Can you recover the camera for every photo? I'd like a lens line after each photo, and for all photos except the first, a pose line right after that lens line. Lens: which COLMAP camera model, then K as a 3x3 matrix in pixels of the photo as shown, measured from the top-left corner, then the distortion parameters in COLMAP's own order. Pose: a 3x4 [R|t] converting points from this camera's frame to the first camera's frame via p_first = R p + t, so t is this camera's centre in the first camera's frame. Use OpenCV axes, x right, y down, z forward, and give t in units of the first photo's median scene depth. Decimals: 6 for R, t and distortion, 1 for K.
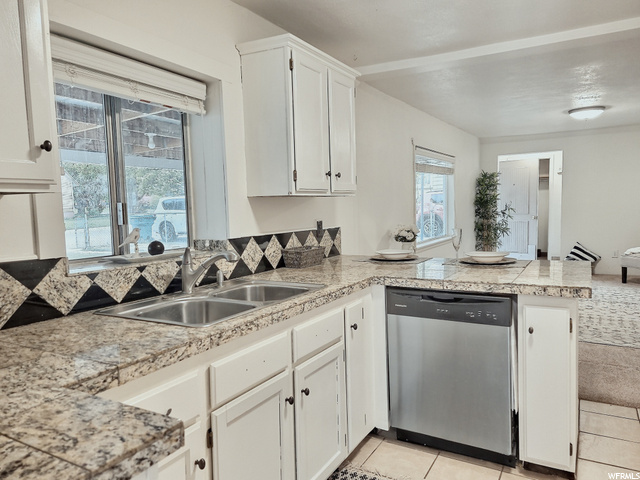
lens RADIAL K [[463.6, 0, 320.0], [0, 463.6, 240.0], [0, 0, 1]] dist [0.048505, -0.001172]
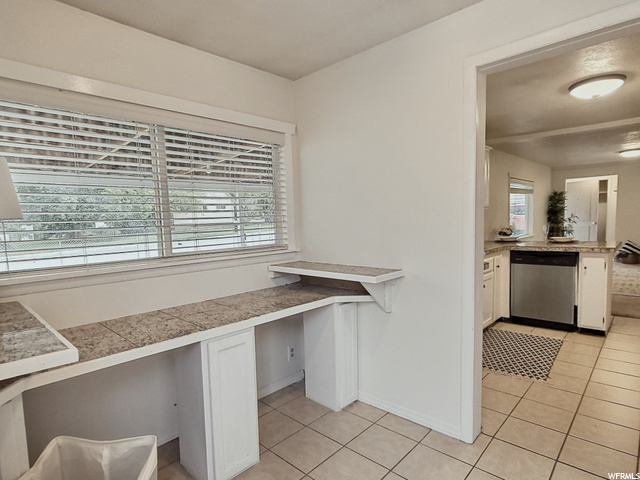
lens RADIAL K [[345.8, 0, 319.6], [0, 345.8, 250.1], [0, 0, 1]] dist [-0.005591, -0.000697]
pose [[0.969366, 0.015253, -0.245148, -0.103070], [-0.009718, 0.999670, 0.023773, 0.020955], [0.245430, -0.020662, 0.969194, -0.246138]]
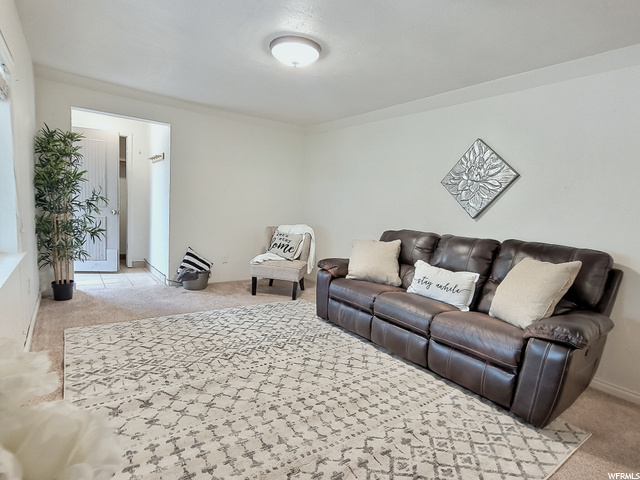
lens RADIAL K [[345.8, 0, 319.6], [0, 345.8, 250.1], [0, 0, 1]] dist [-0.005591, -0.000697]
pose [[0.425296, -0.059076, 0.903124, 0.130582], [-0.002256, 0.997795, 0.066332, -0.033632], [-0.905052, -0.030248, 0.424225, 0.636404]]
